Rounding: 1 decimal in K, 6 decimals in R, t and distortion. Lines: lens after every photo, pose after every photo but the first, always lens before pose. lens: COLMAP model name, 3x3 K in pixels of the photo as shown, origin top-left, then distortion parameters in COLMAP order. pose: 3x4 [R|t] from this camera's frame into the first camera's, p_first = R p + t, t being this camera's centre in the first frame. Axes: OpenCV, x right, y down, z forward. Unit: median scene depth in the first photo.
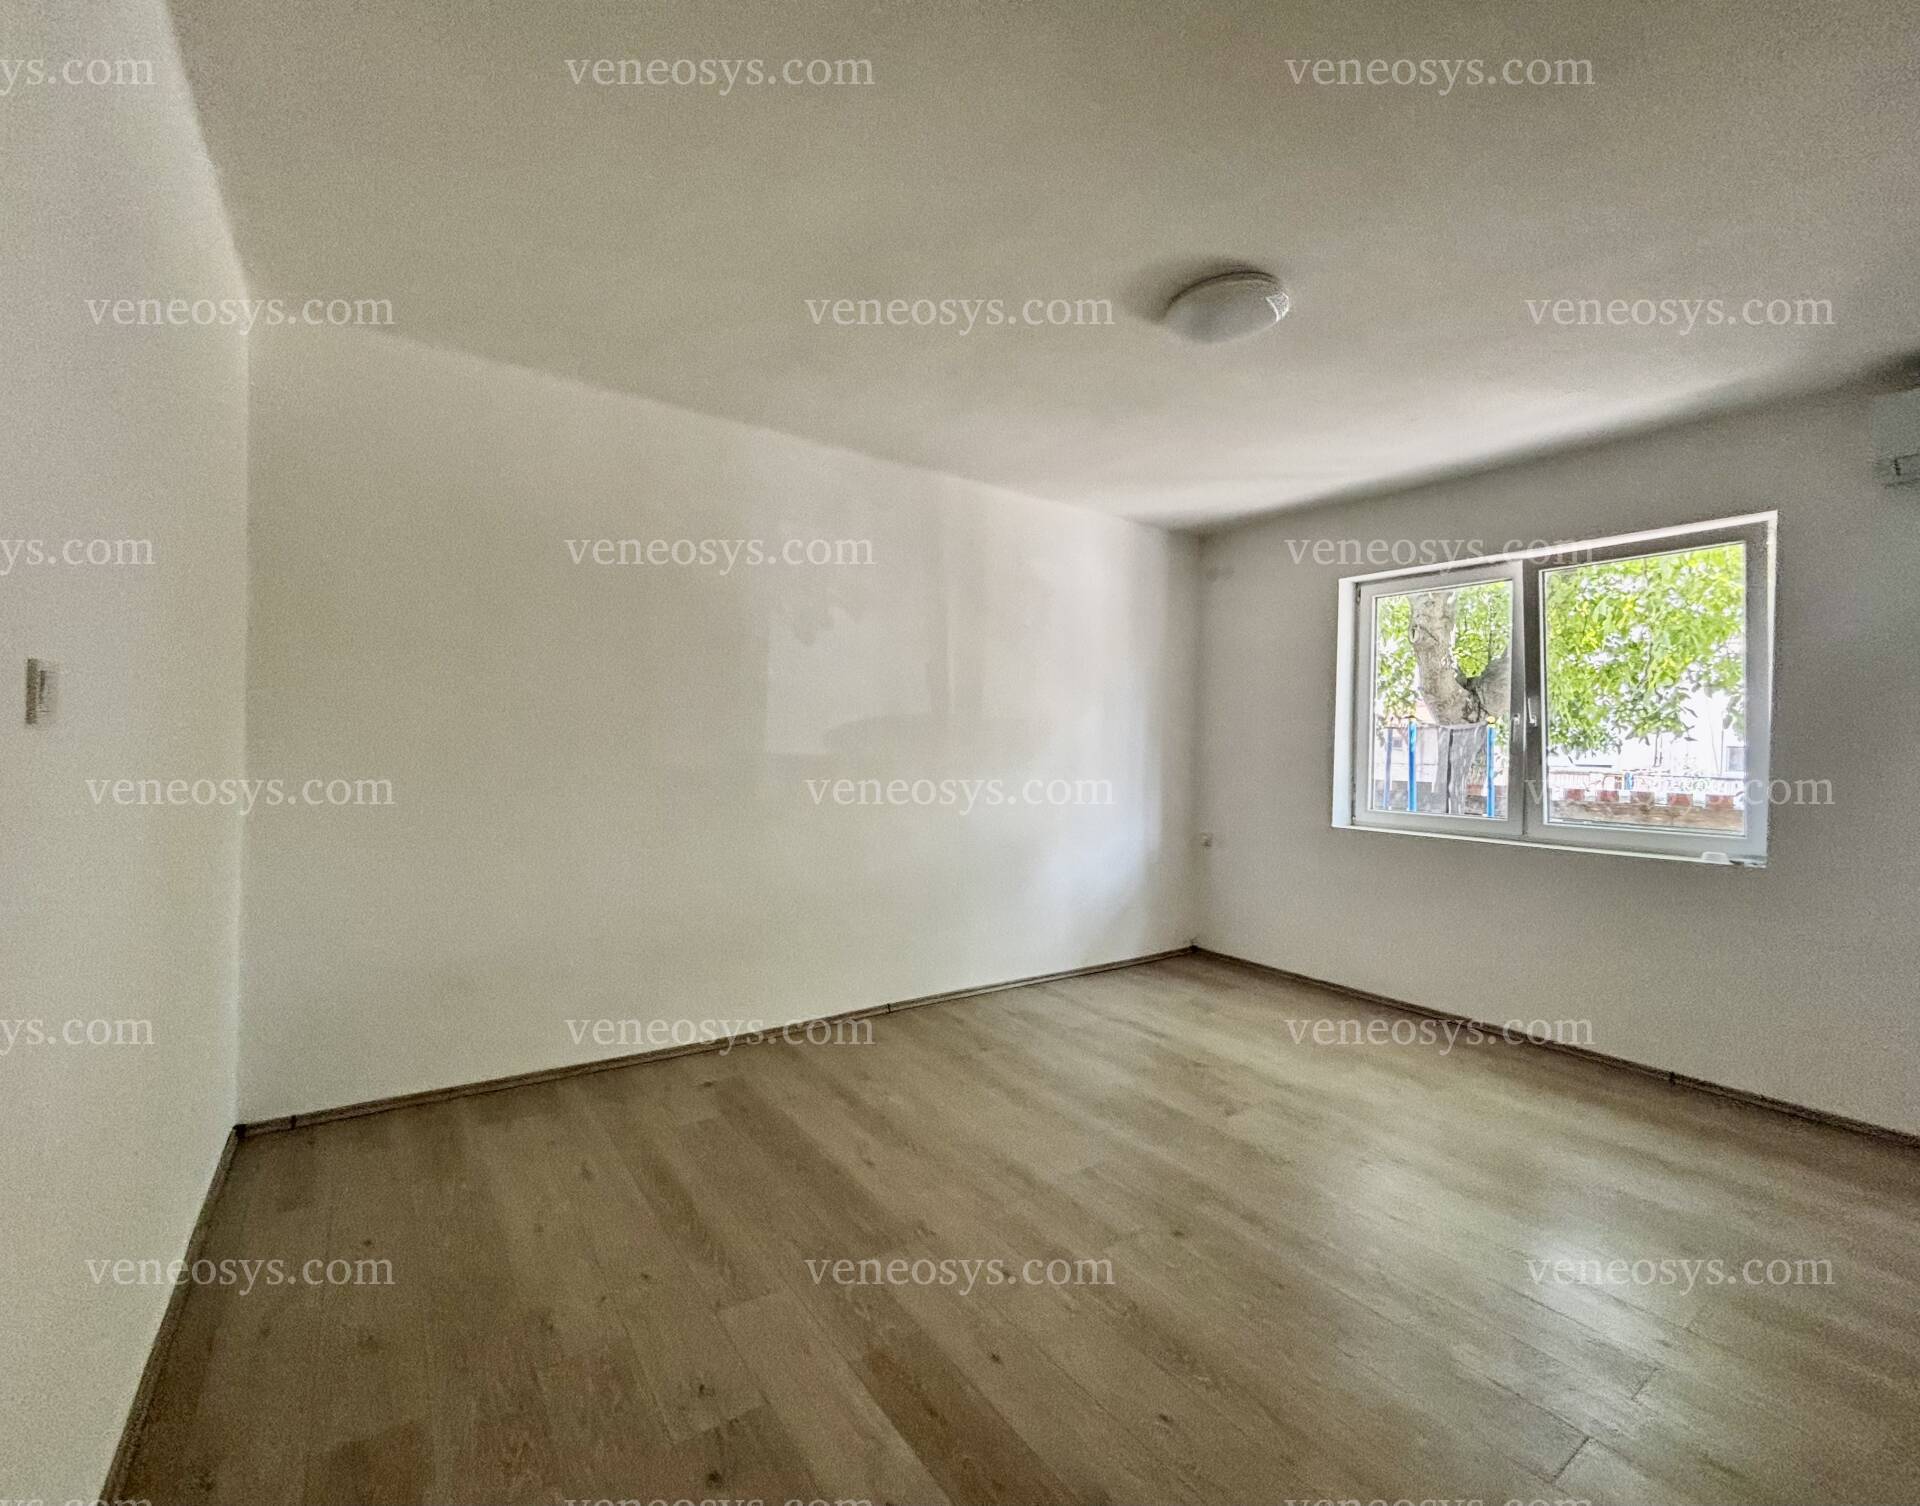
lens RADIAL K [[857.8, 0, 960.0], [0, 857.8, 753.0], [0, 0, 1]] dist [0.000208, 0.000069]
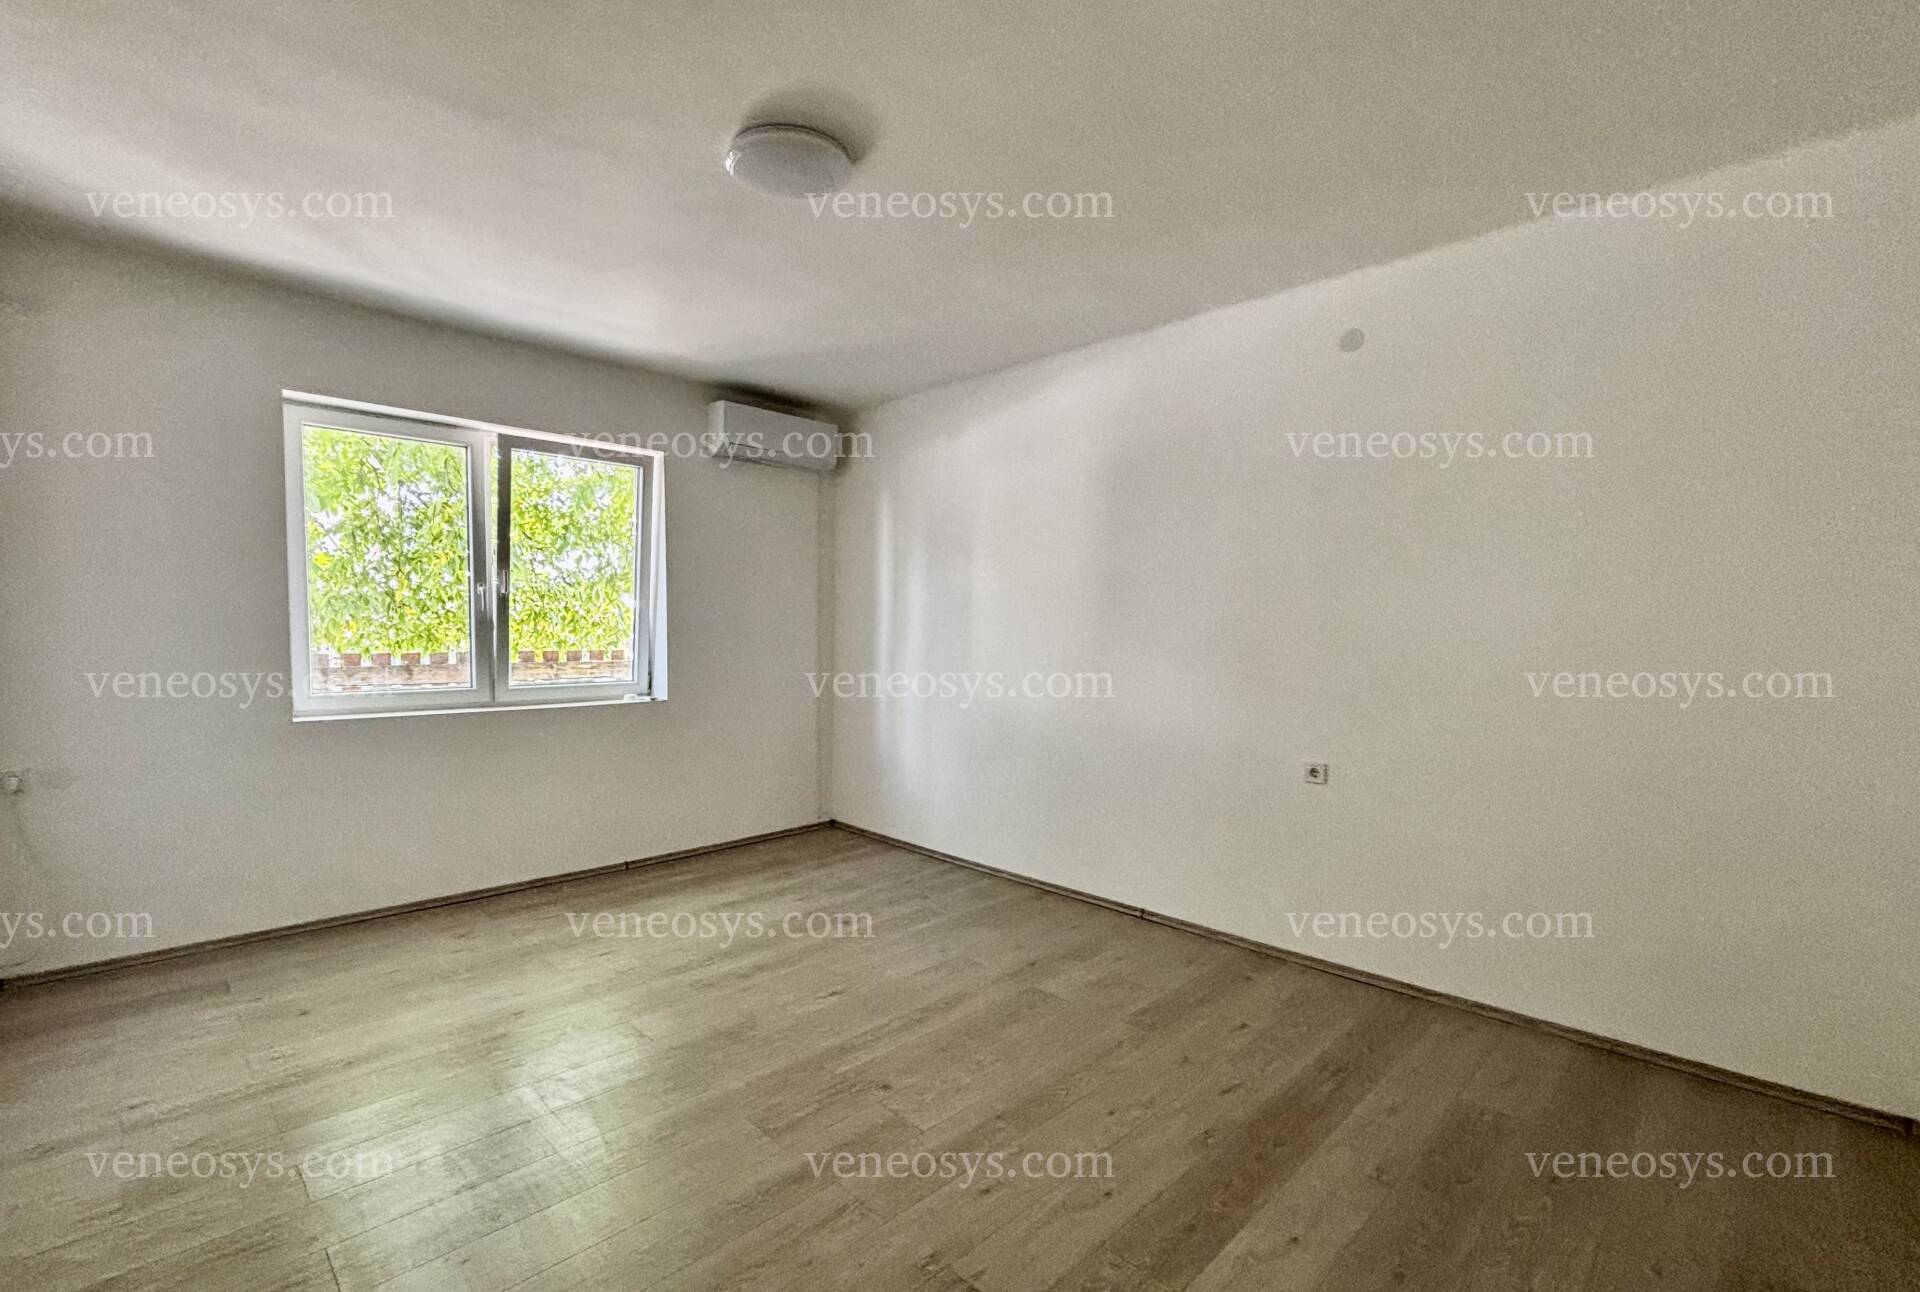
lens RADIAL K [[803.5, 0, 951.9], [0, 803.5, 681.3], [0, 0, 1]] dist [-0.000593, -0.000105]
pose [[-0.161472, -0.084196, 0.983279, -0.406459], [-0.003537, 0.996397, 0.084738, -0.012661], [-0.986871, 0.010205, -0.161188, 0.627245]]
